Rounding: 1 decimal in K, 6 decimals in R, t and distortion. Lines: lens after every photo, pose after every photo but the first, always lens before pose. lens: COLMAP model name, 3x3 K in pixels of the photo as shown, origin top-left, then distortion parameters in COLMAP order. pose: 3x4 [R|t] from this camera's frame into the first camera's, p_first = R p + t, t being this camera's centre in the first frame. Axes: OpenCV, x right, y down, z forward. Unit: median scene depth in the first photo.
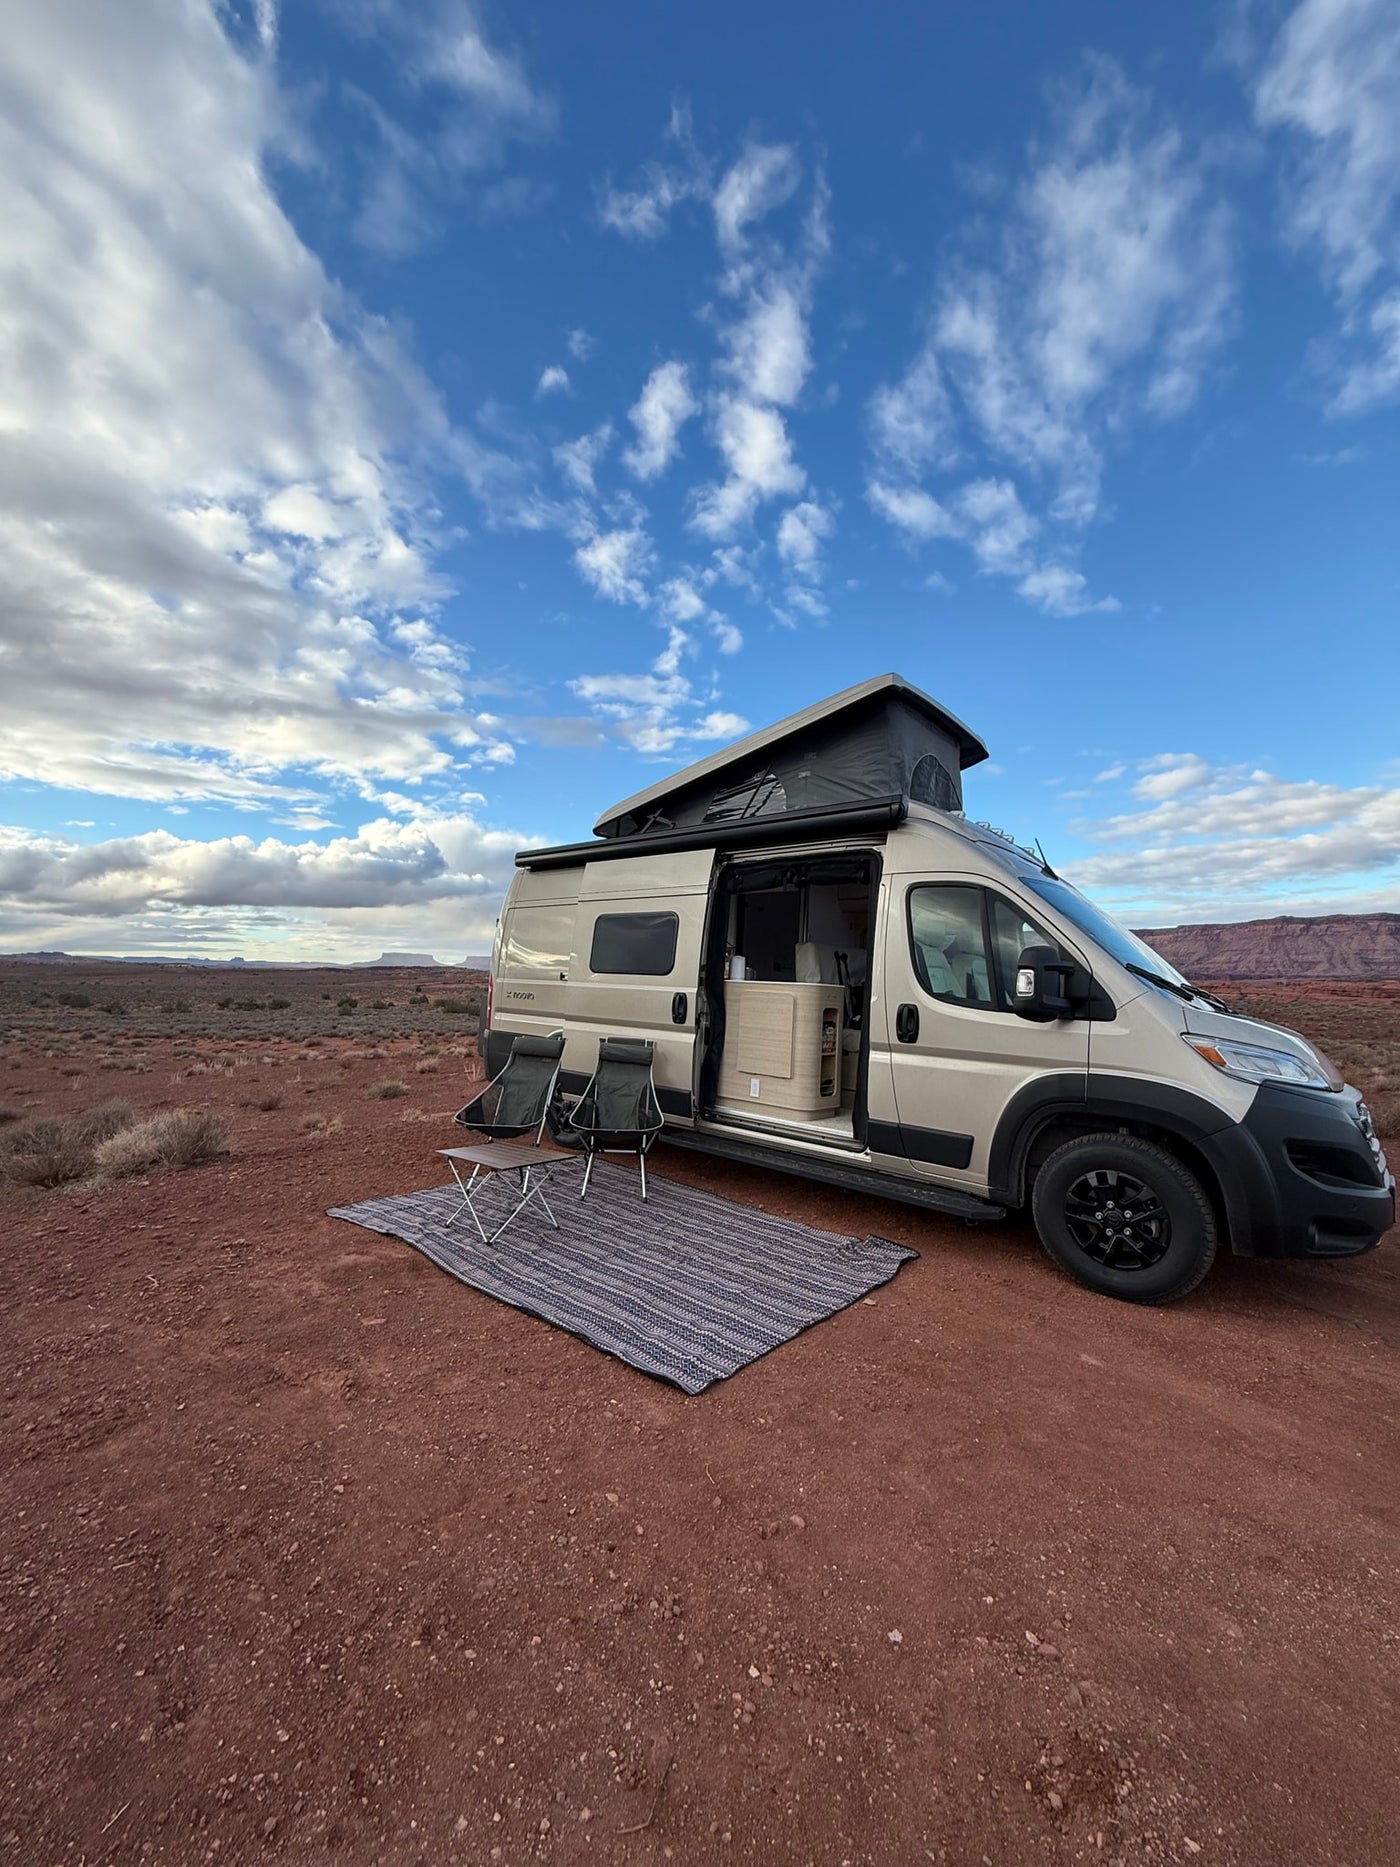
lens RADIAL K [[741.9, 0, 700.0], [0, 741.9, 933.5], [0, 0, 1]] dist [0.000718, 0.000631]
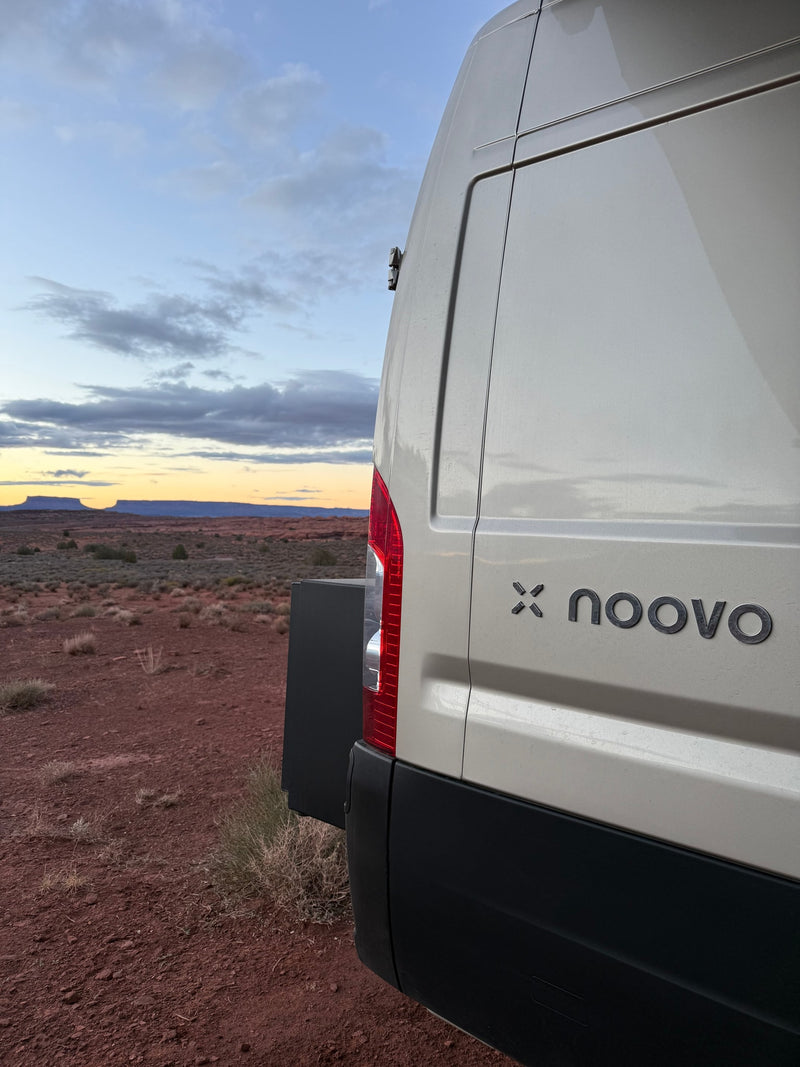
lens RADIAL K [[744.1, 0, 377.1], [0, 744.1, 530.7], [0, 0, 1]] dist [0.164147, -0.361693]
pose [[0.999612, -0.002695, 0.027728, -0.423437], [0.000679, 0.997370, 0.072472, 0.071644], [-0.027850, -0.072425, 0.996985, 1.137460]]
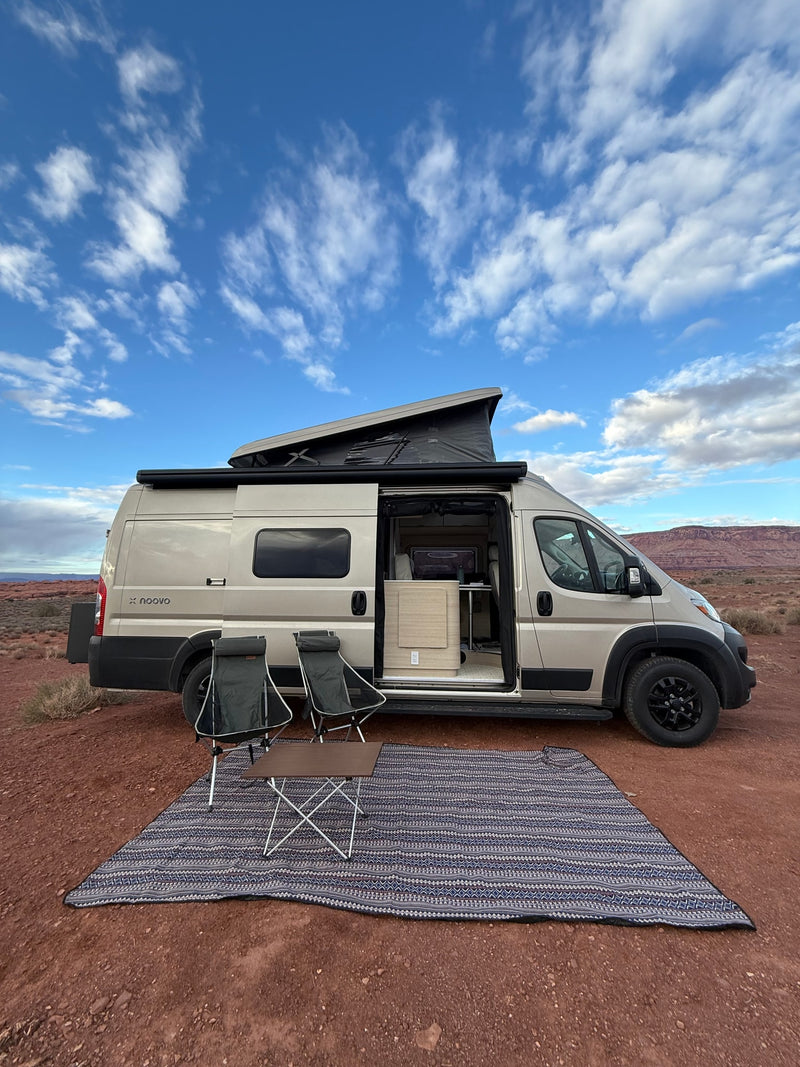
lens RADIAL K [[424.0, 0, 400.0], [0, 424.0, 533.5], [0, 0, 1]] dist [0.000718, 0.000631]
pose [[0.799937, 0.039828, 0.598761, -0.448131], [-0.011449, 0.998626, -0.051131, 0.017931], [-0.599975, 0.034047, 0.799294, 0.391754]]
